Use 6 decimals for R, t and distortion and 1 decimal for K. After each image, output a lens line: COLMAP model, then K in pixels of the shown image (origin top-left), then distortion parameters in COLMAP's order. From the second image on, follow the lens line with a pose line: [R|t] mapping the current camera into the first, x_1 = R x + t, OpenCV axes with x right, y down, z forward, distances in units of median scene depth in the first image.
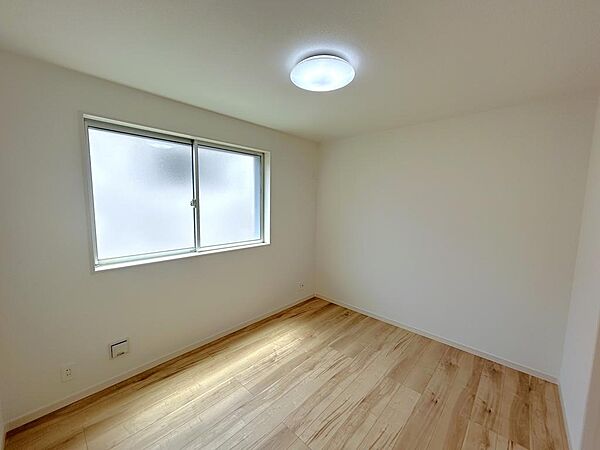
lens RADIAL K [[242.0, 0, 295.8], [0, 242.0, 225.7], [0, 0, 1]] dist [-0.000364, -0.000372]
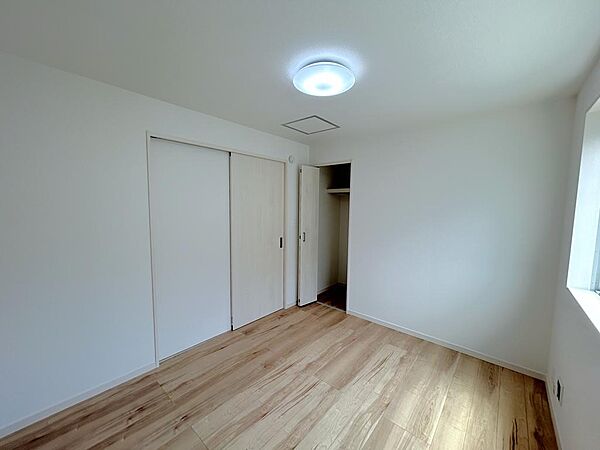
lens RADIAL K [[242.0, 0, 296.6], [0, 242.0, 223.8], [0, 0, 1]] dist [-0.000364, -0.000372]
pose [[-0.998746, -0.026619, -0.042407, 0.219262], [-0.033981, 0.982404, 0.183652, -0.174095], [0.036772, 0.184862, -0.982076, 1.810760]]
